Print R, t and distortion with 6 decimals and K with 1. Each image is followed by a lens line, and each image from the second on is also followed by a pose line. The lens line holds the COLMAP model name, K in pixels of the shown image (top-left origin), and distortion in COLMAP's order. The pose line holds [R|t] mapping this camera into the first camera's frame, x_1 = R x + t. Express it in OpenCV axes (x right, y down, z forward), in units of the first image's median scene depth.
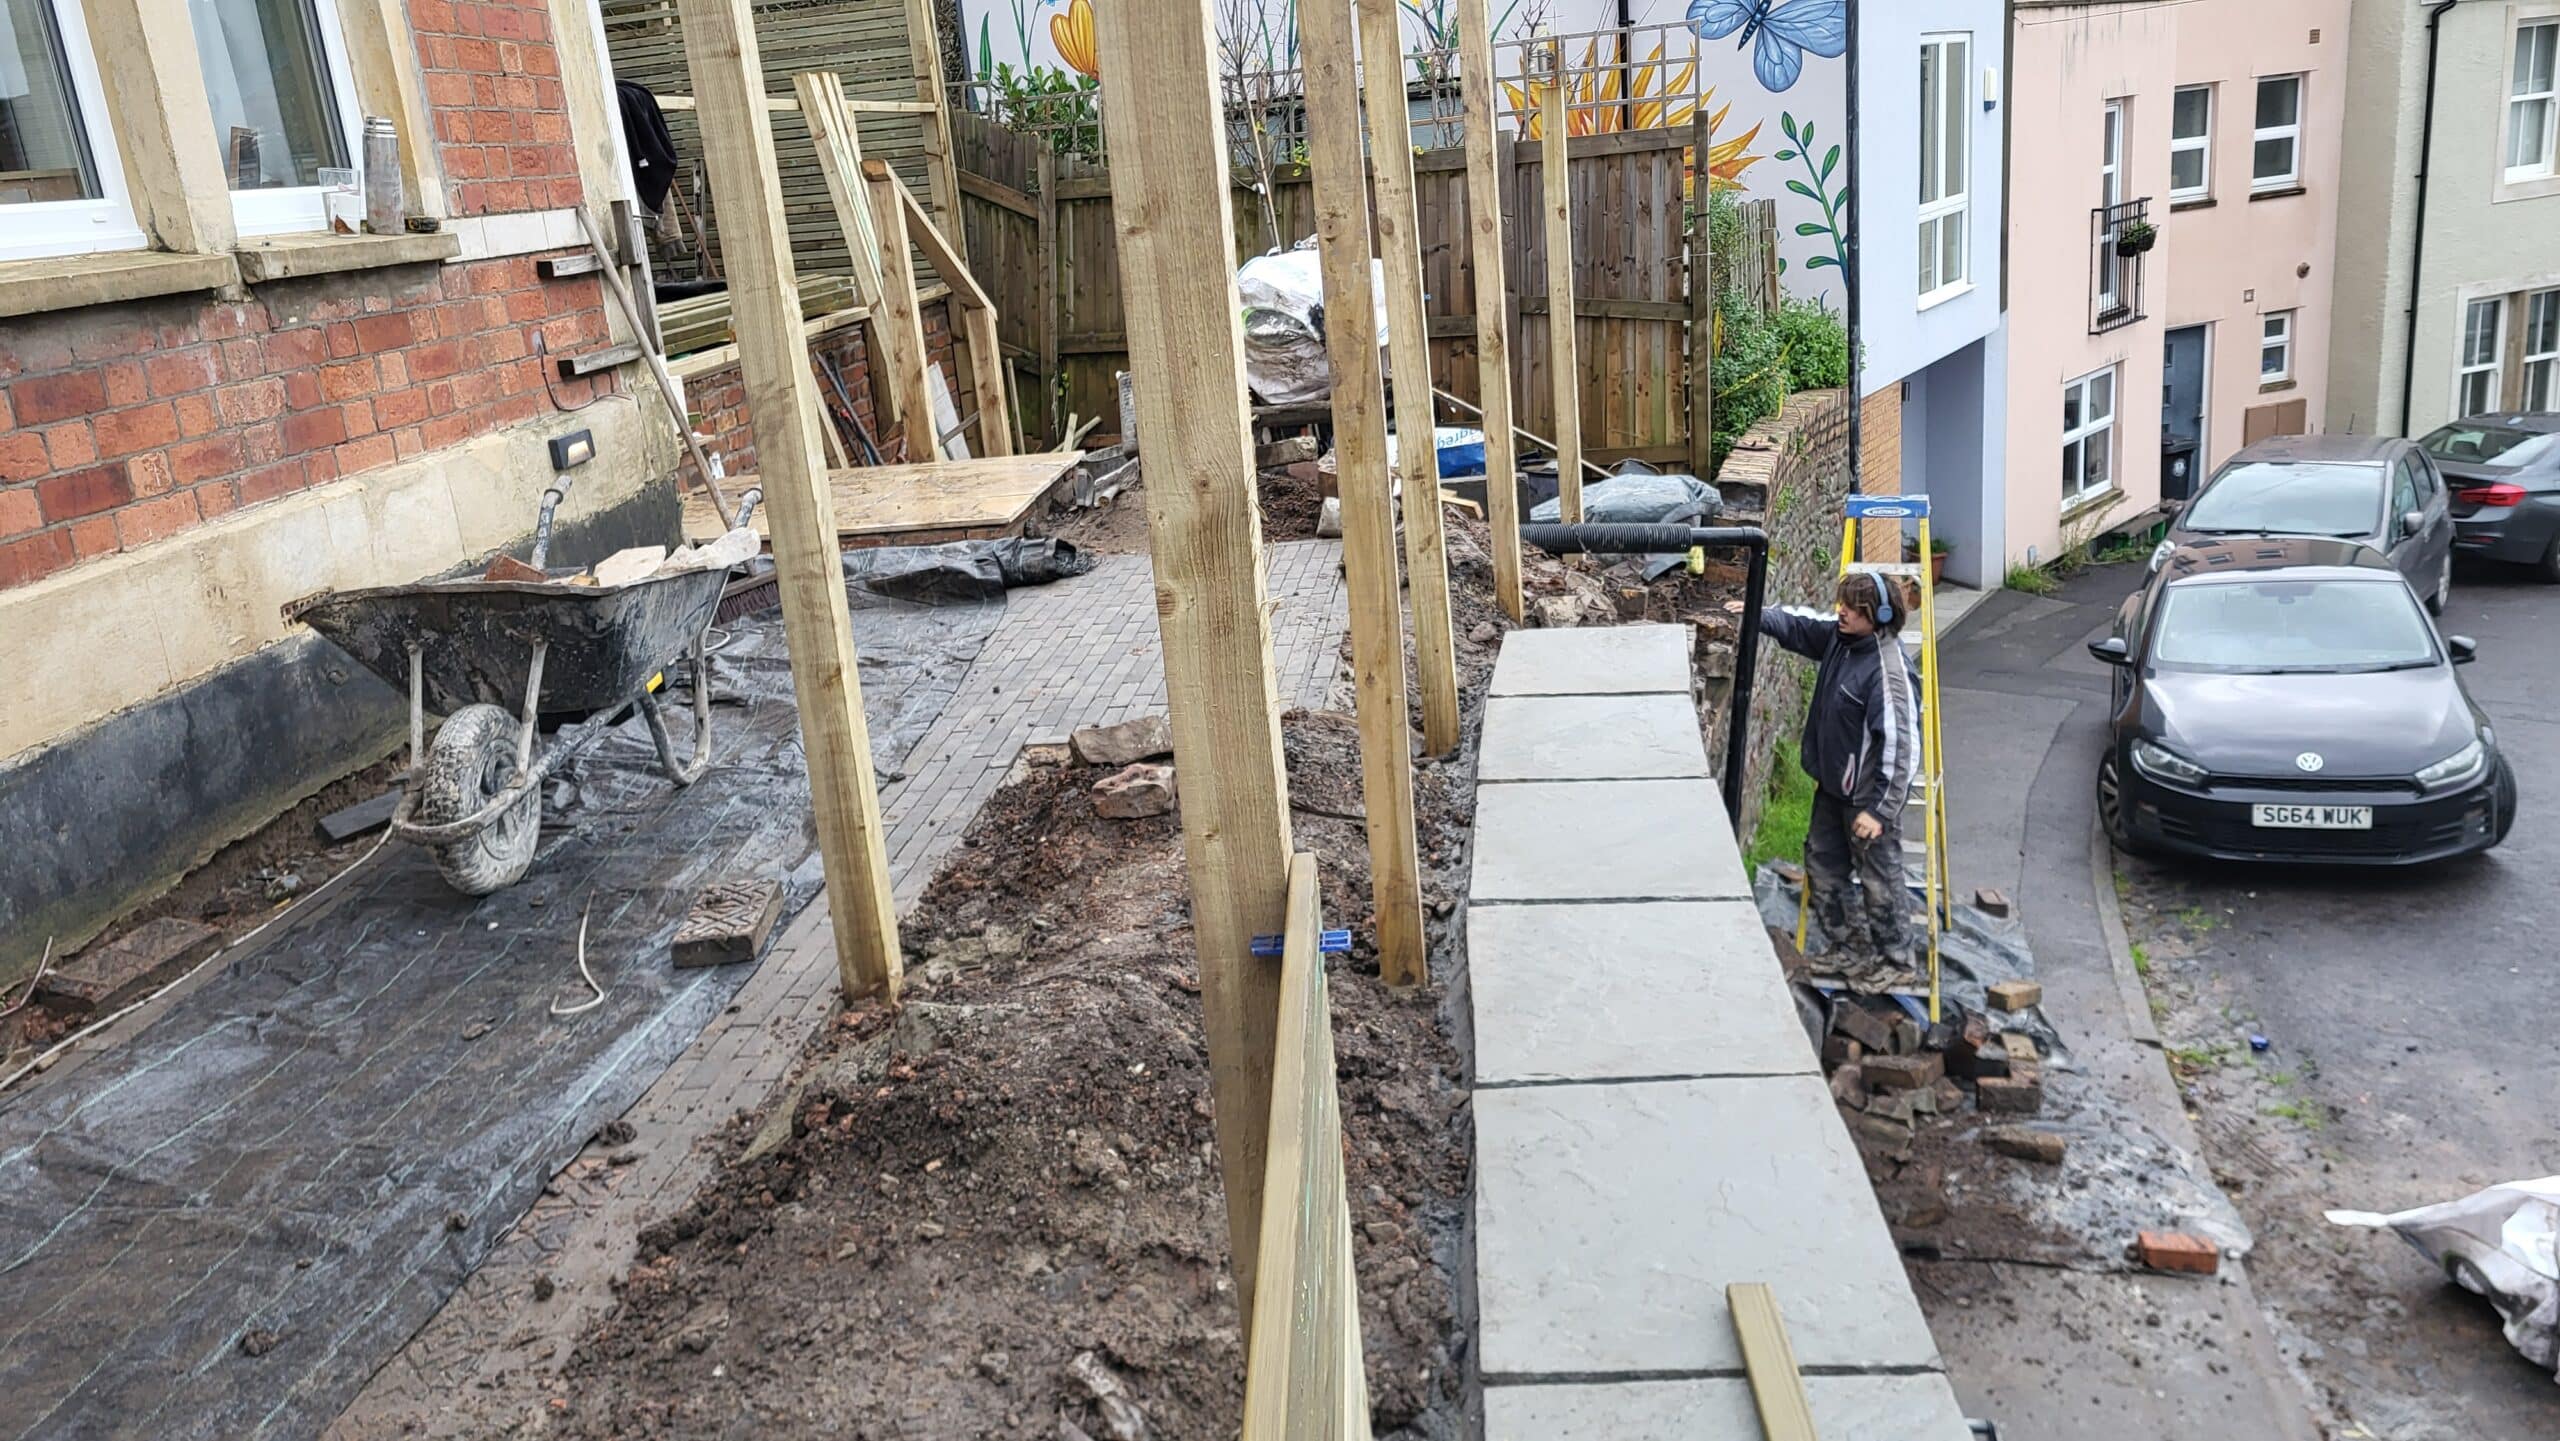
lens RADIAL K [[1917.5, 0, 1289.4], [0, 1917.5, 703.7], [0, 0, 1]] dist [0.071427, -0.052871]
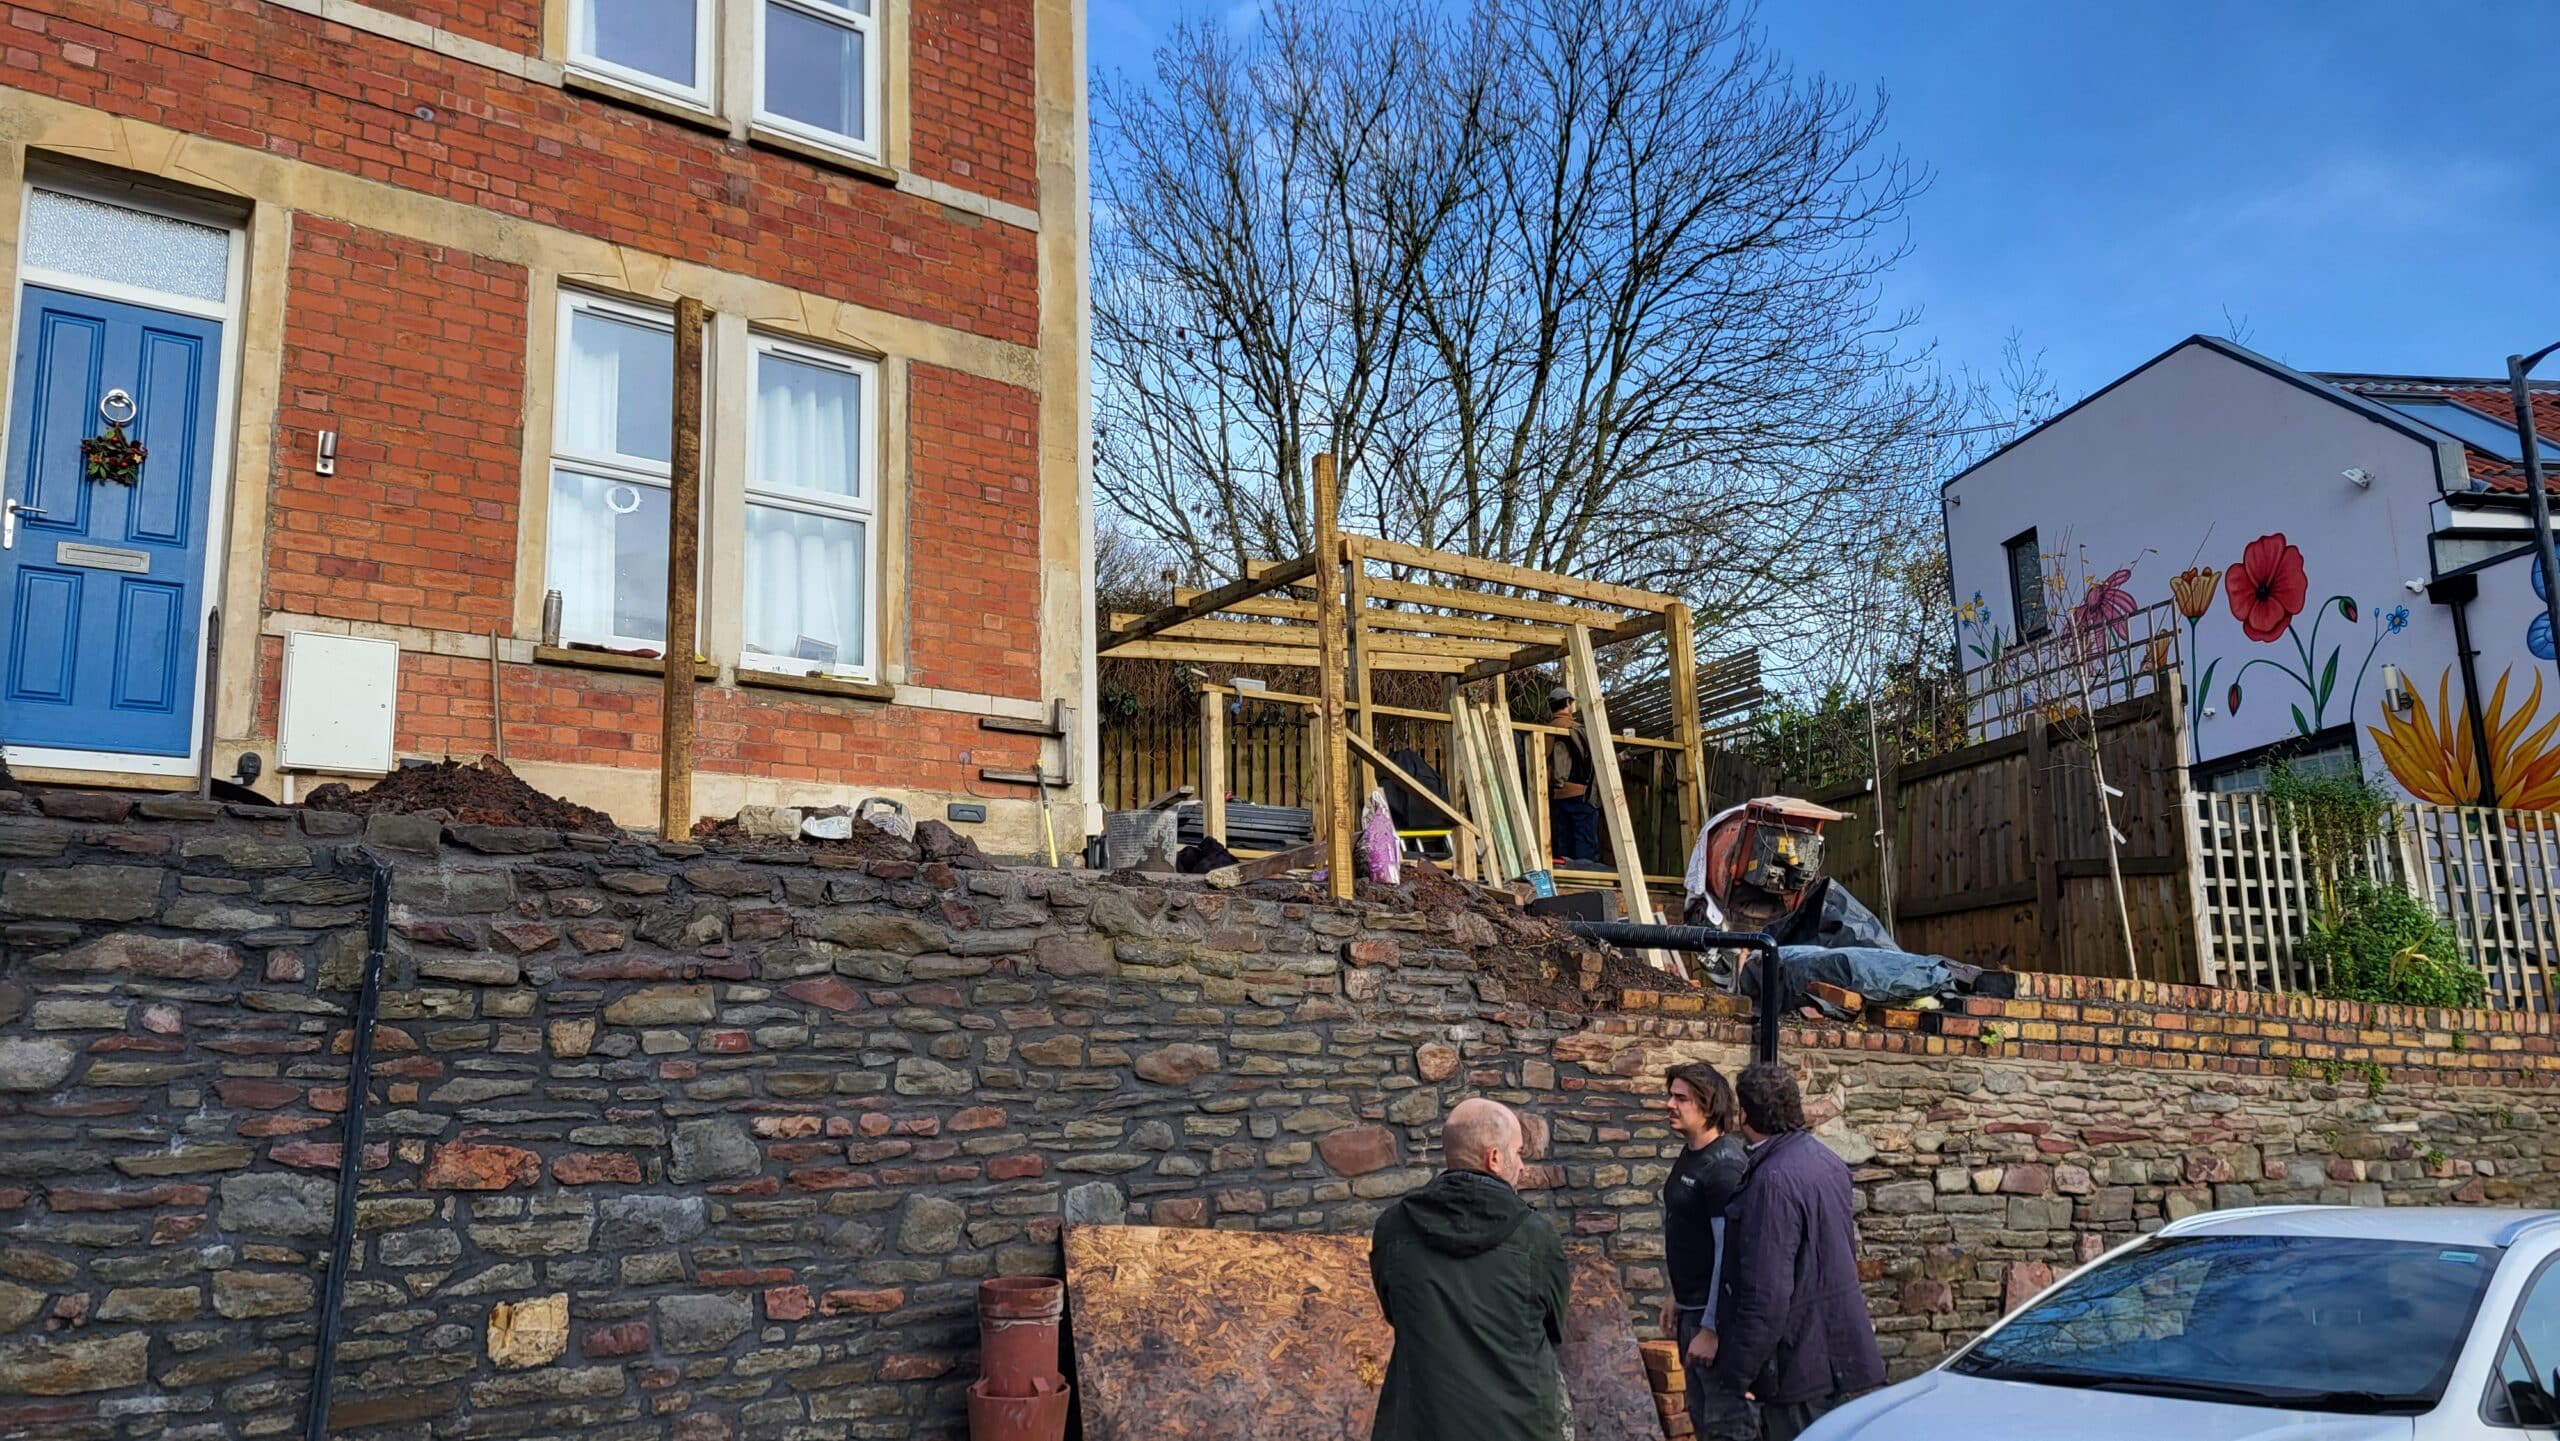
lens RADIAL K [[1917.5, 0, 1256.1], [0, 1917.5, 703.6], [0, 0, 1]] dist [0.071427, -0.052871]
pose [[0.676697, -0.079309, -0.731978, 0.473322], [-0.238785, 0.916802, -0.320086, 0.119120], [0.696465, 0.391387, 0.601459, 0.022221]]
